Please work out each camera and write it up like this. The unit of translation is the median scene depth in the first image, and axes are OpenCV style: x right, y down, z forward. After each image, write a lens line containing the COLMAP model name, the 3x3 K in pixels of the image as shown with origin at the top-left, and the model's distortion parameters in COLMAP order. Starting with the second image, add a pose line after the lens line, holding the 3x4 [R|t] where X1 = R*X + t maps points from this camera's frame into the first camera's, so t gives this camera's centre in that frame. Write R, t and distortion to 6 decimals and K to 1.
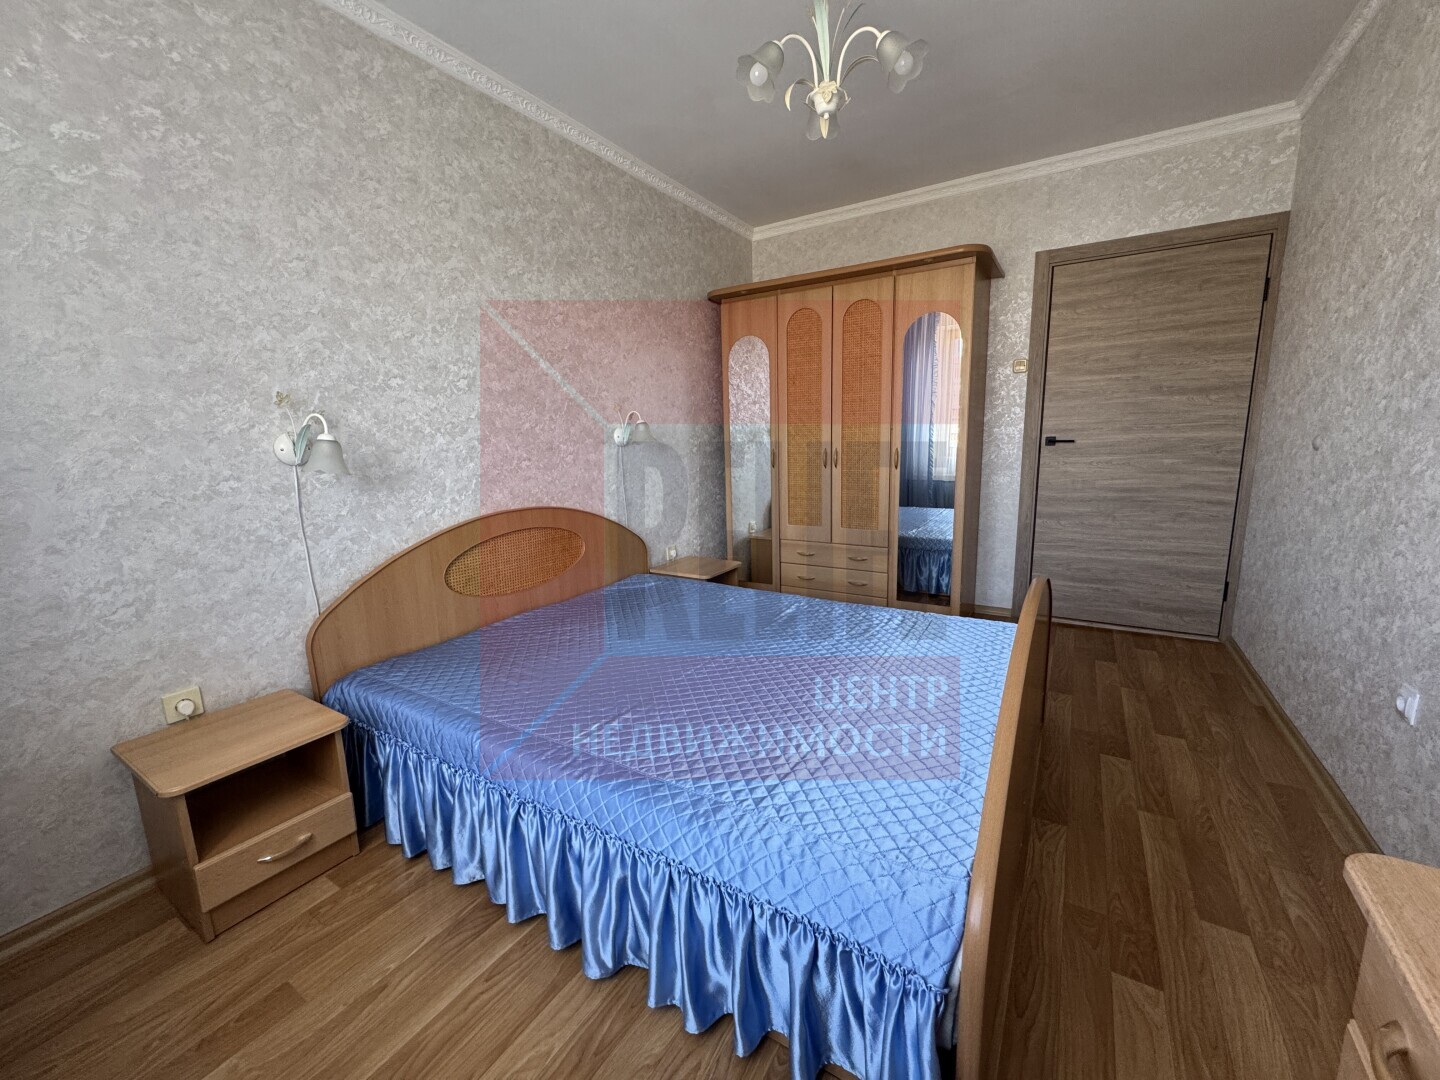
lens RADIAL K [[575.5, 0, 718.0], [0, 575.5, 538.7], [0, 0, 1]] dist [0.000499, 0.000104]
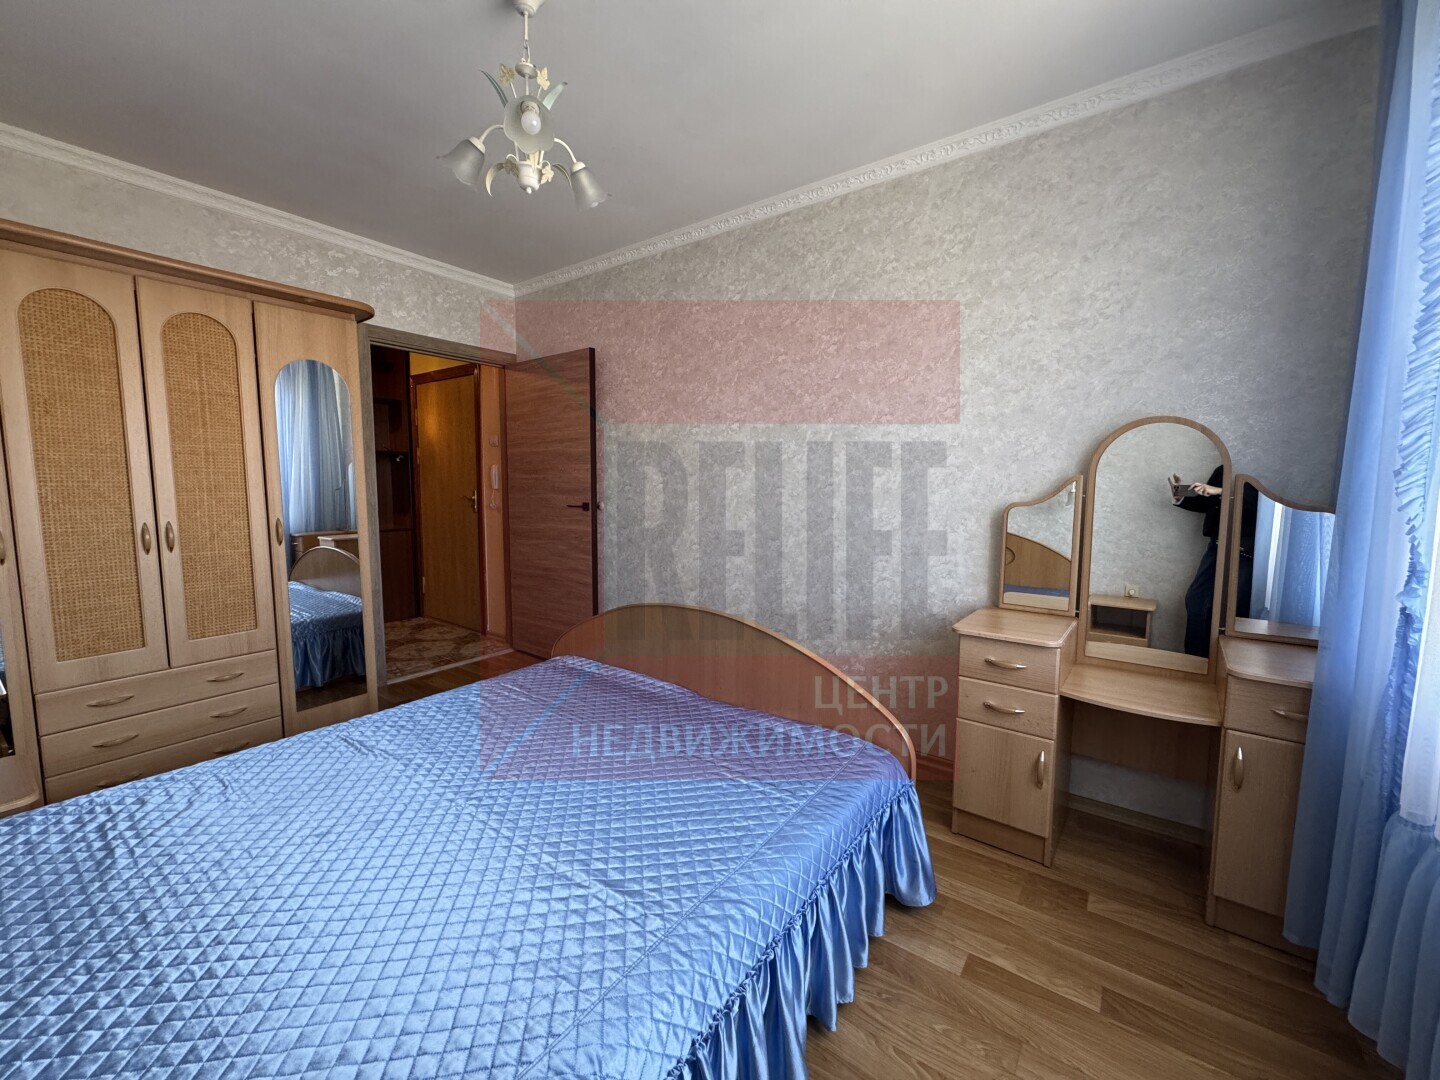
lens RADIAL K [[575.5, 0, 718.0], [0, 575.5, 538.7], [0, 0, 1]] dist [0.000499, 0.000104]
pose [[0.095703, -0.068772, 0.993031, -0.403244], [0.164483, 0.984989, 0.052363, -0.074690], [-0.981726, 0.158325, 0.105578, 0.335193]]
